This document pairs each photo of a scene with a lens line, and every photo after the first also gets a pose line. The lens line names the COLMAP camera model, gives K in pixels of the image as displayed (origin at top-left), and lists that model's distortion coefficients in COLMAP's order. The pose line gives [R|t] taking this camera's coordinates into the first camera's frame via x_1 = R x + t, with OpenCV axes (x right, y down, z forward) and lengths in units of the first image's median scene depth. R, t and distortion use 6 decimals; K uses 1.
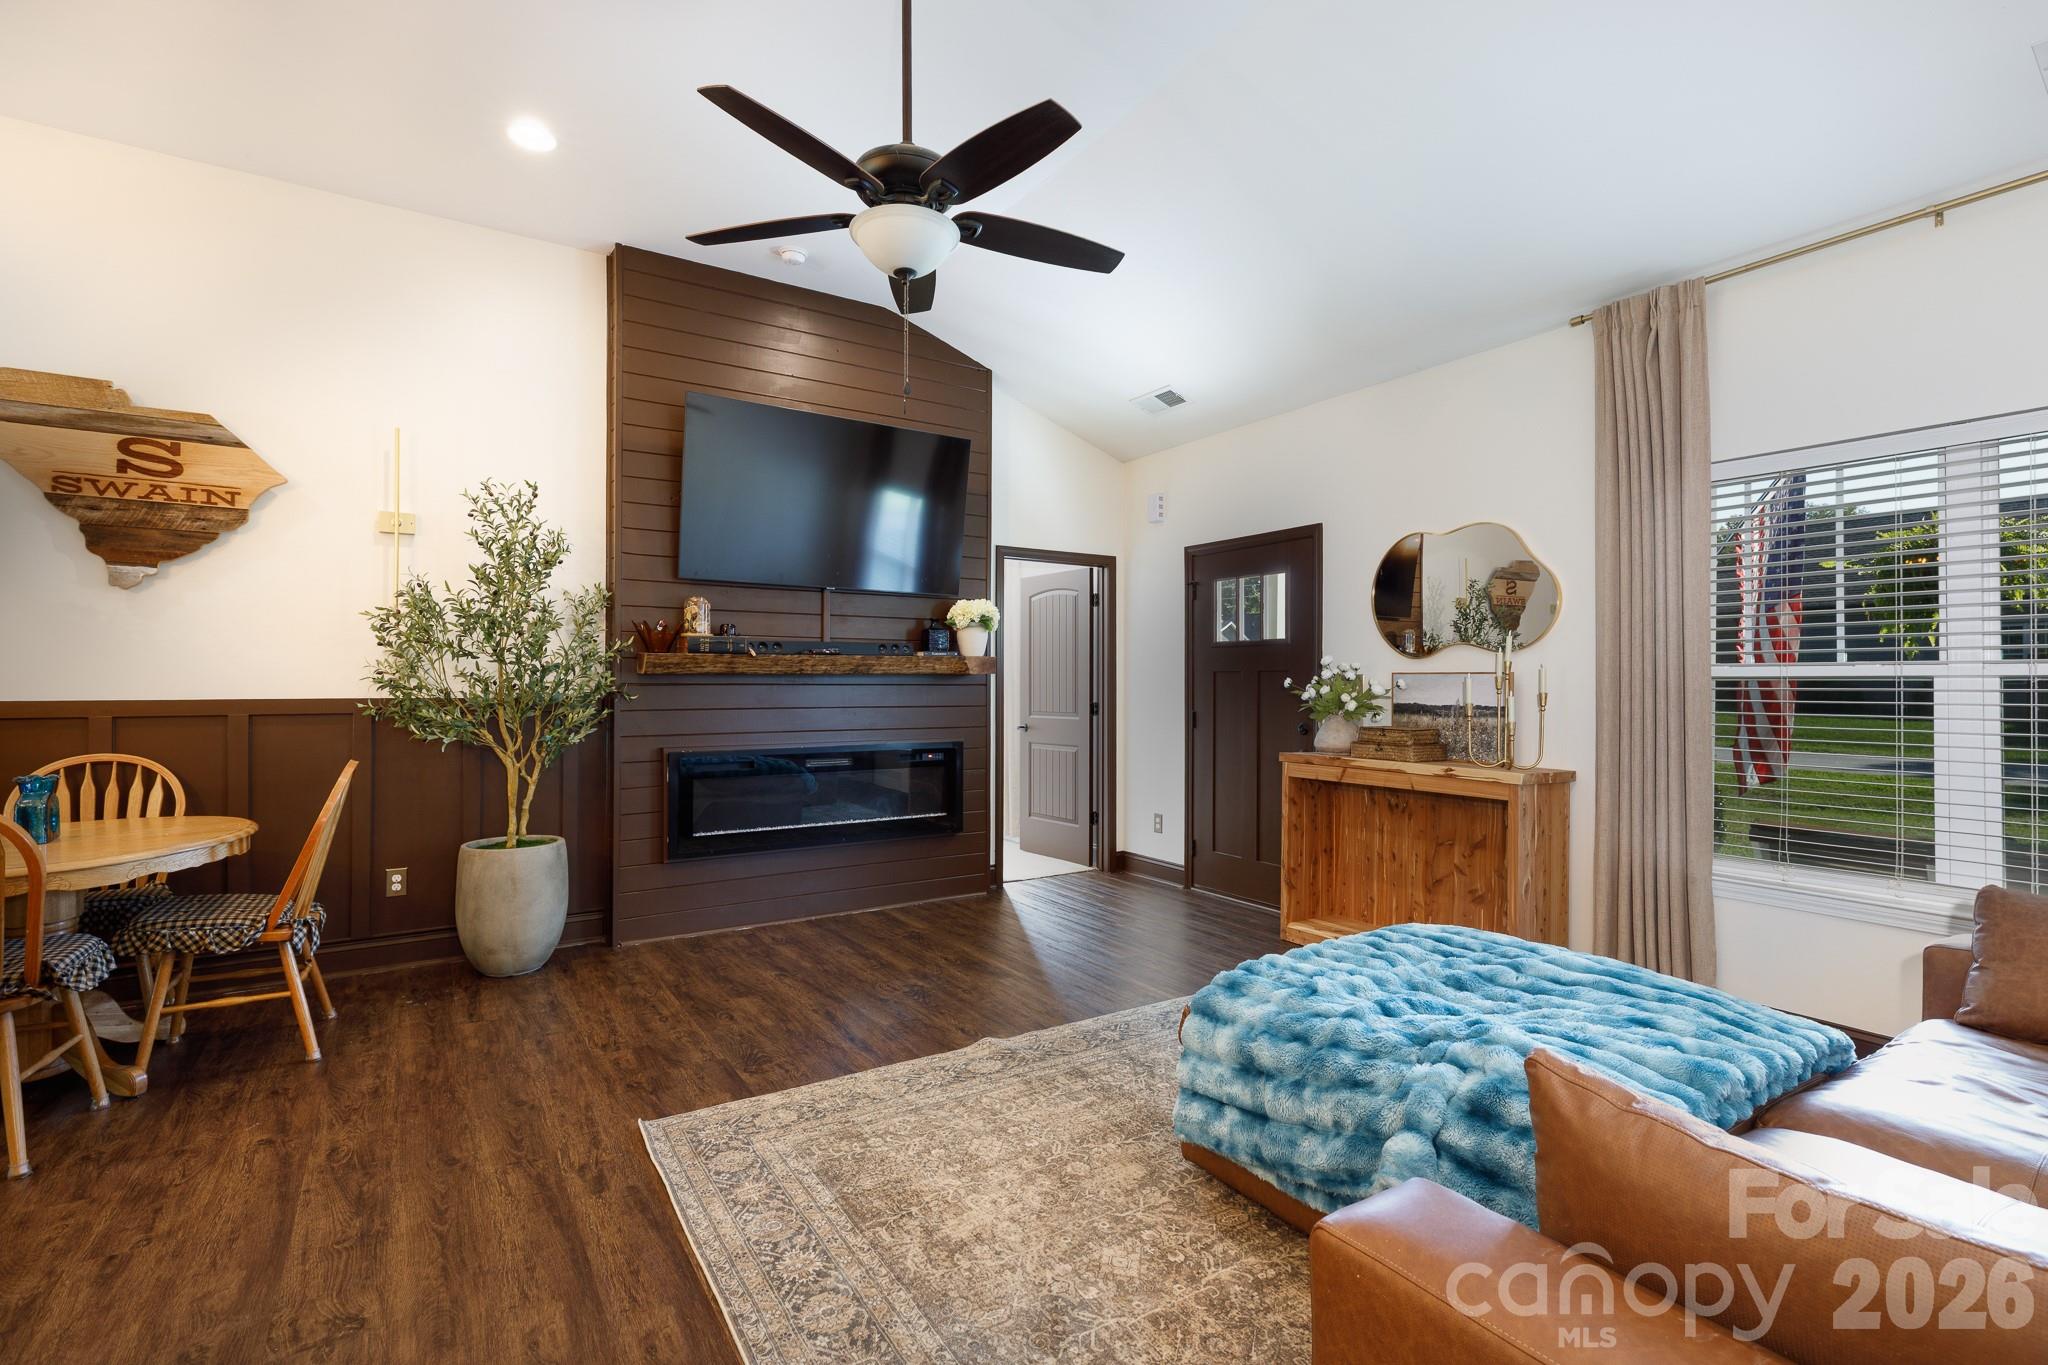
lens RADIAL K [[941.0, 0, 1024.0], [0, 941.0, 682.5], [0, 0, 1]] dist [-0.014982, -0.000060]
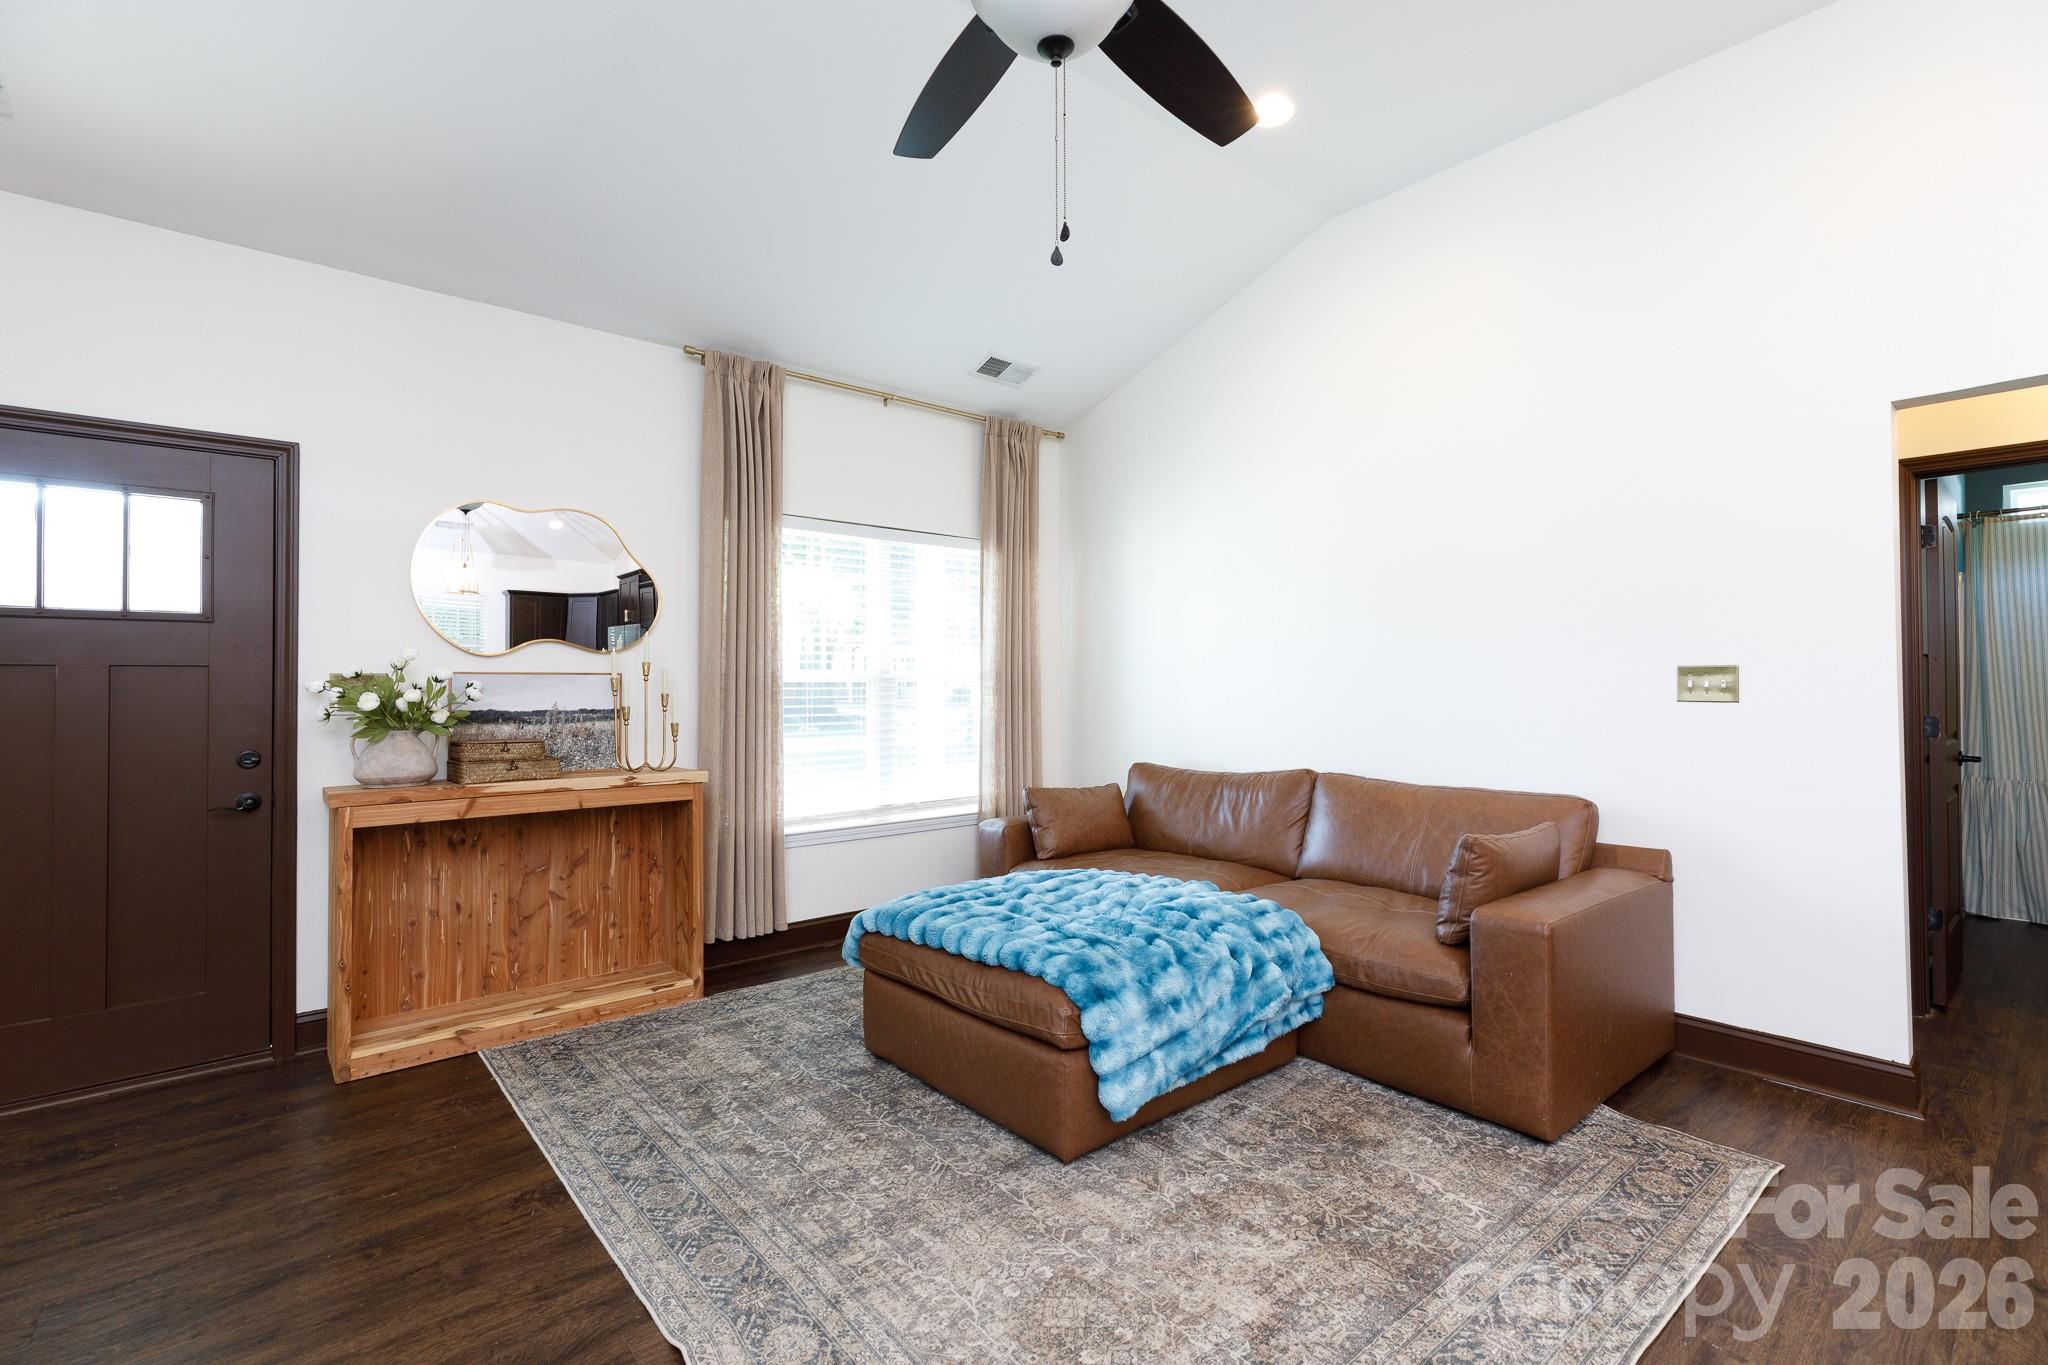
lens RADIAL K [[915.0, 0, 1027.4], [0, 915.0, 673.3], [0, 0, 1]] dist [0.006439, -0.000466]
pose [[-0.141070, 0.010187, 0.989947, -0.476404], [0.002390, 0.999948, -0.009949, -0.000611], [-0.989997, 0.000962, -0.141087, 0.709608]]
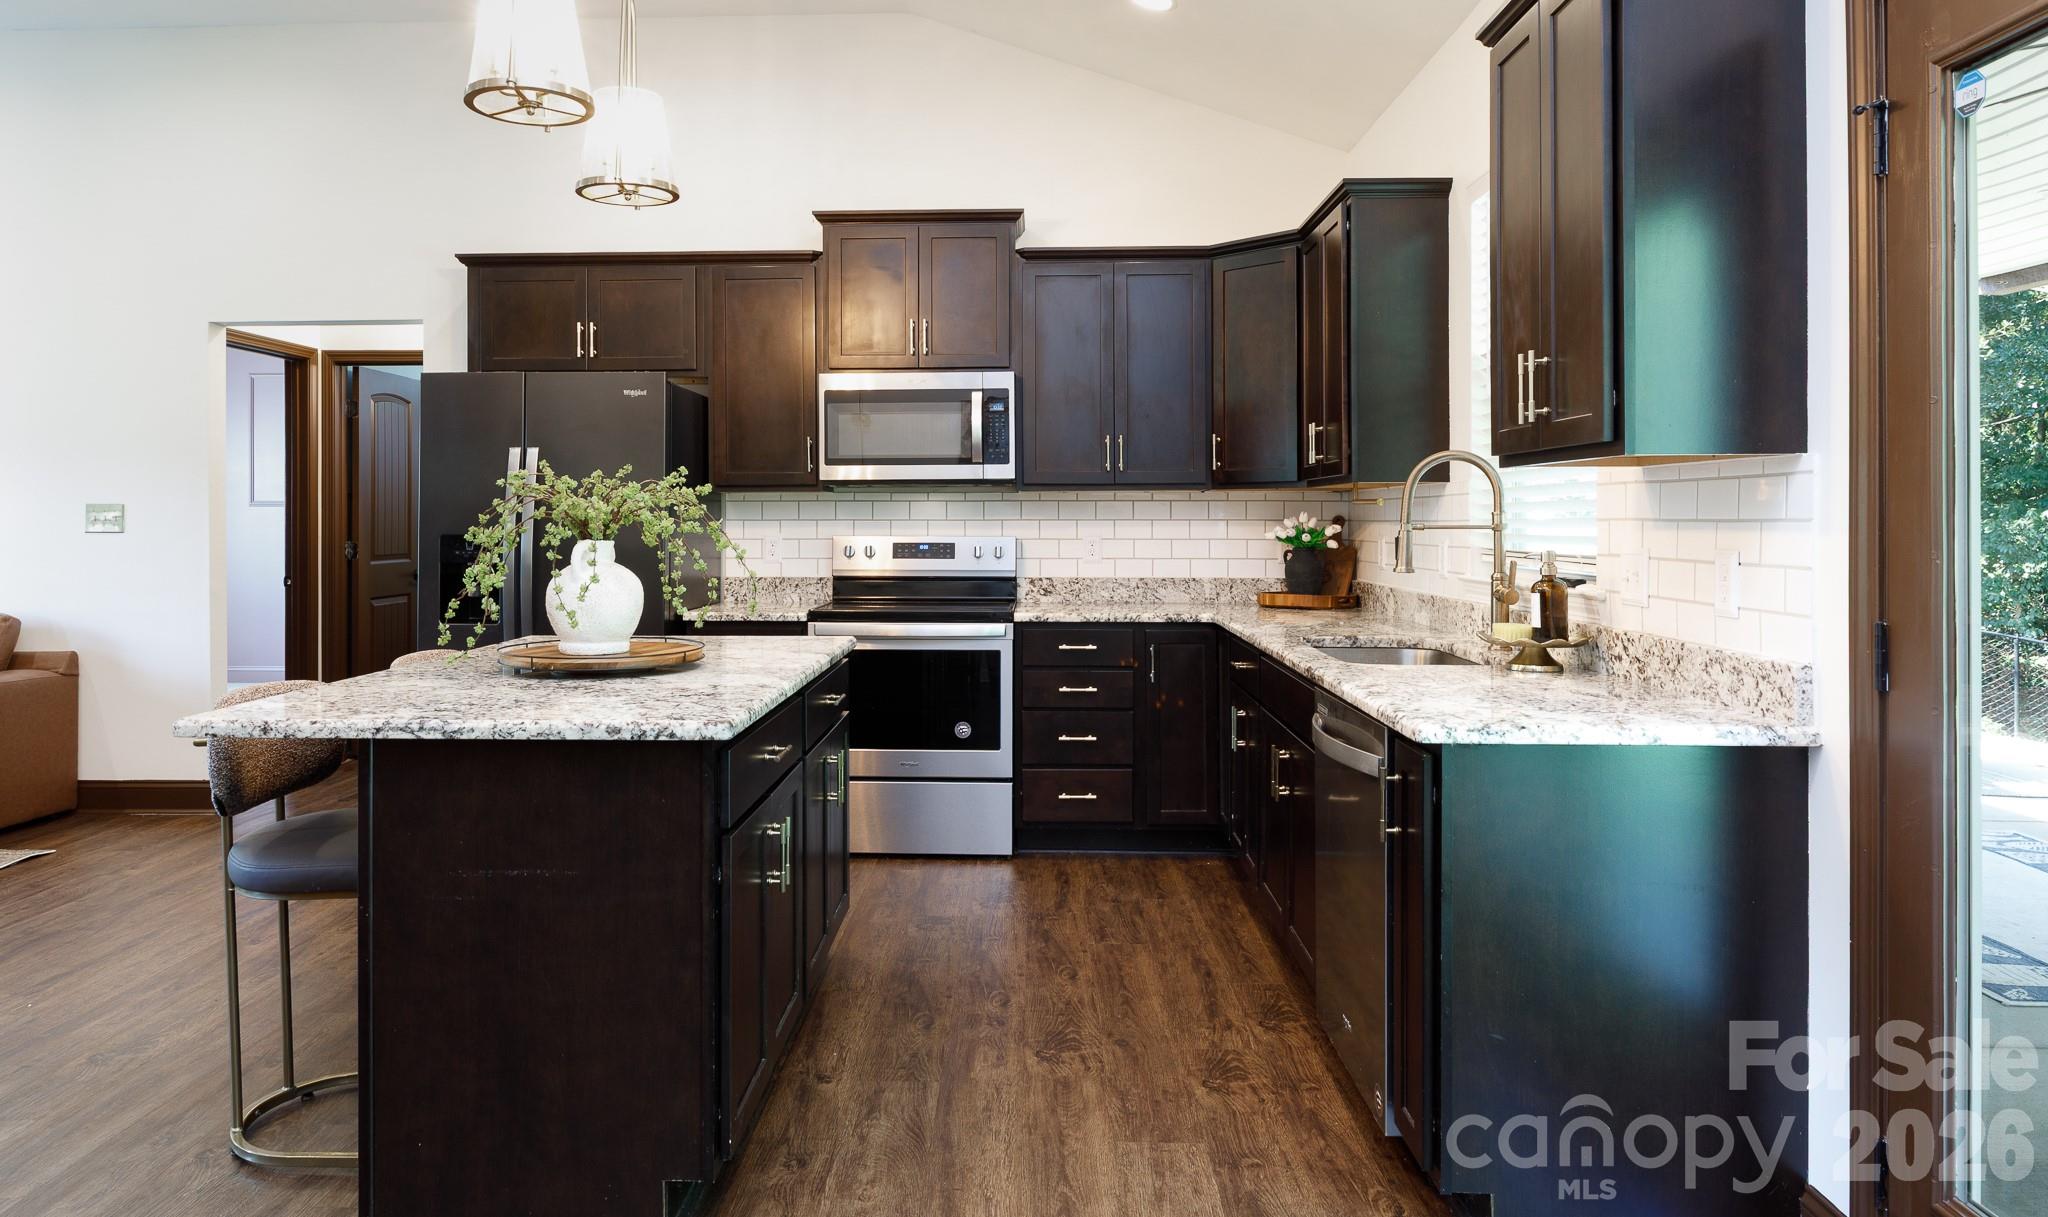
lens RADIAL K [[1310.2, 0, 985.2], [0, 1310.2, 515.4], [0, 0, 1]] dist [0.003153, 0.001138]
pose [[-0.822945, -0.000295, 0.568121, -1.357326], [-0.000214, 1.000000, 0.000208, -0.001548], [-0.568121, 0.000050, -0.822945, 0.660025]]
